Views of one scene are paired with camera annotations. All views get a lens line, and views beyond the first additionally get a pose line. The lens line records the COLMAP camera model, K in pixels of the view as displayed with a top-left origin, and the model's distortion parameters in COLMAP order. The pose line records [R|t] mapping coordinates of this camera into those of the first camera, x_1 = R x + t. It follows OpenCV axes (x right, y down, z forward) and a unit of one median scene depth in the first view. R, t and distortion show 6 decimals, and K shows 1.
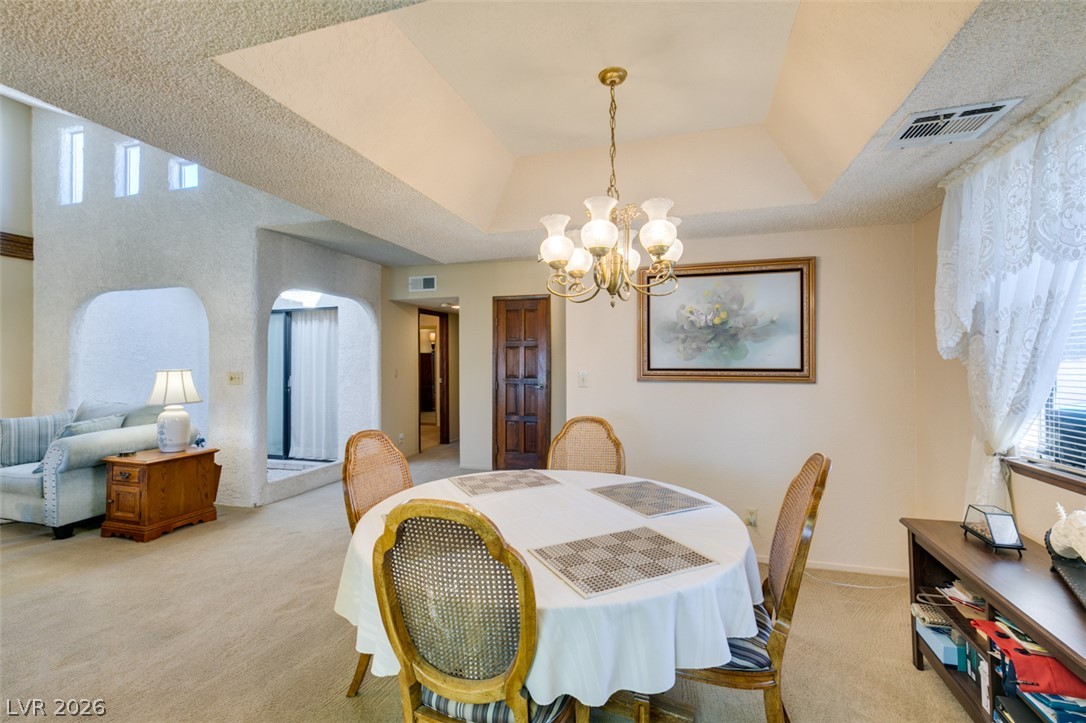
lens RADIAL K [[489.6, 0, 540.5], [0, 489.6, 355.7], [0, 0, 1]] dist [0.002745, 0.000116]
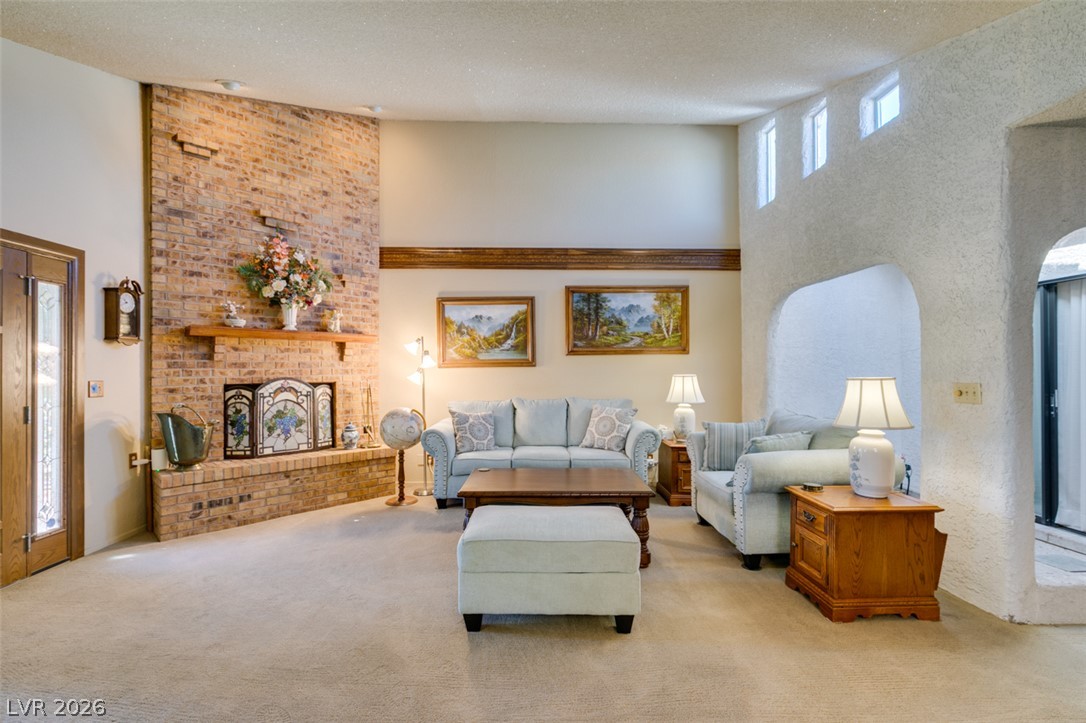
lens RADIAL K [[484.4, 0, 539.6], [0, 484.4, 366.1], [0, 0, 1]] dist [-0.000196, -0.001670]
pose [[0.320980, -0.003725, -0.947079, -0.252628], [0.014713, 0.999891, 0.001054, 0.004488], [0.946972, -0.014273, 0.321000, 0.342534]]
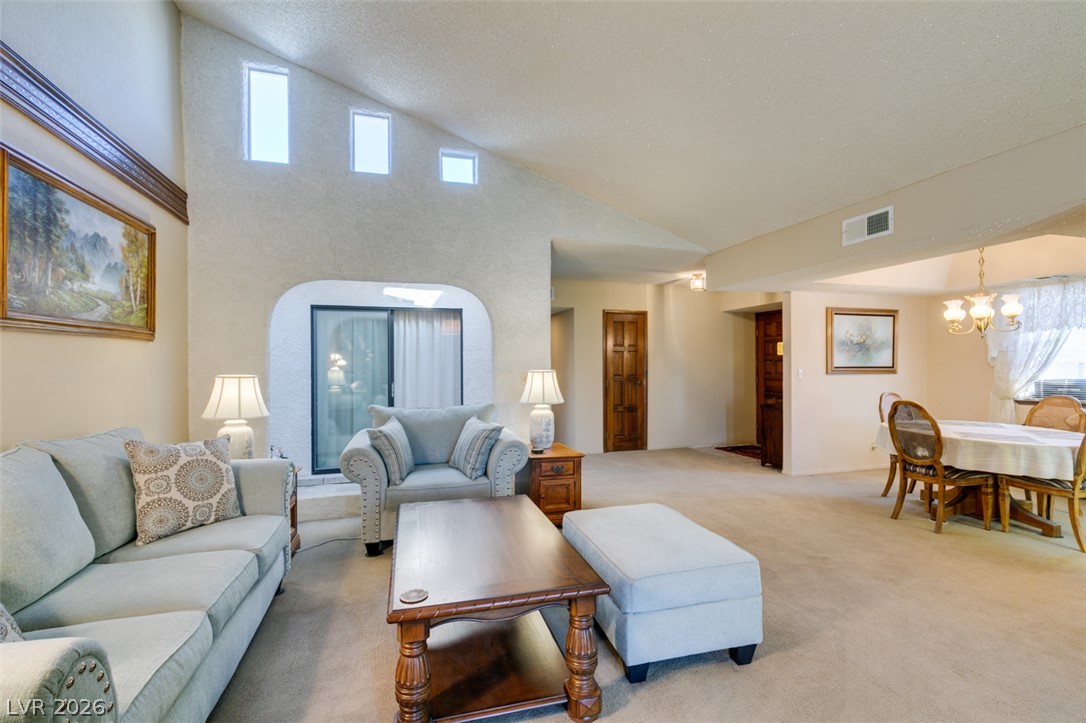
lens RADIAL K [[486.4, 0, 539.9], [0, 486.4, 363.7], [0, 0, 1]] dist [0.002387, 0.000053]
pose [[0.830315, -0.000123, 0.557295, -1.345196], [-0.005806, 0.999944, 0.008872, 0.004896], [-0.557264, -0.010602, 0.830267, 0.135307]]
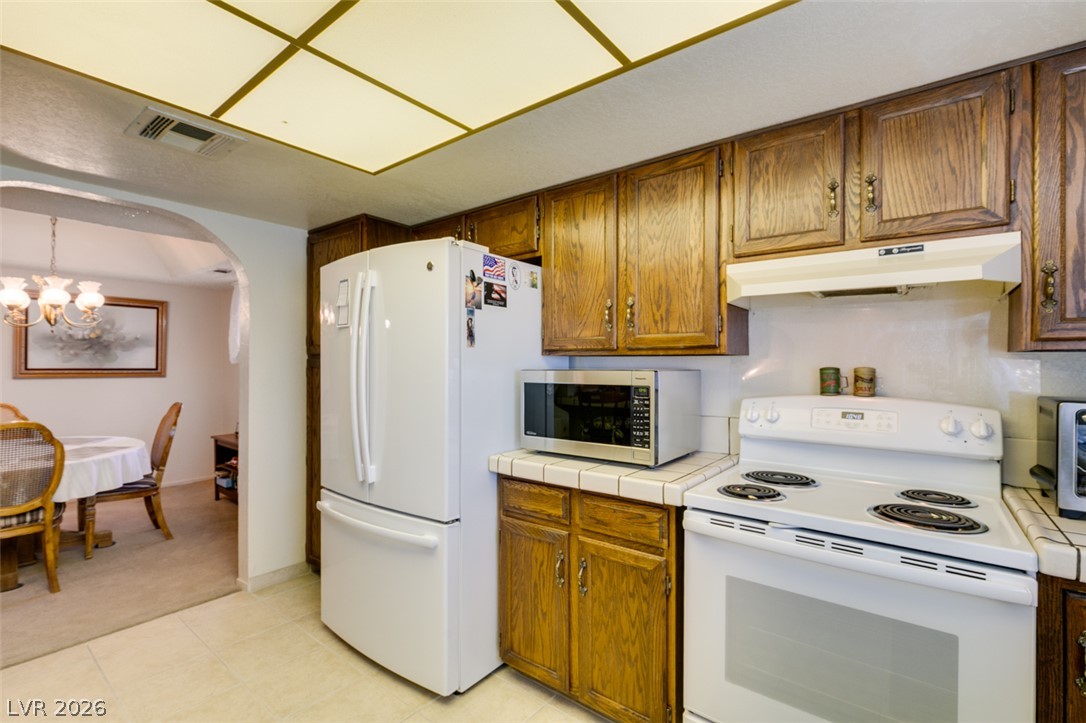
lens RADIAL K [[488.3, 0, 537.2], [0, 488.3, 361.5], [0, 0, 1]] dist [-0.000625, -0.000605]
pose [[0.362921, 0.010488, 0.931761, -0.415833], [-0.017721, 0.999834, -0.004351, -0.009560], [-0.931651, -0.014933, 0.363046, -0.615959]]
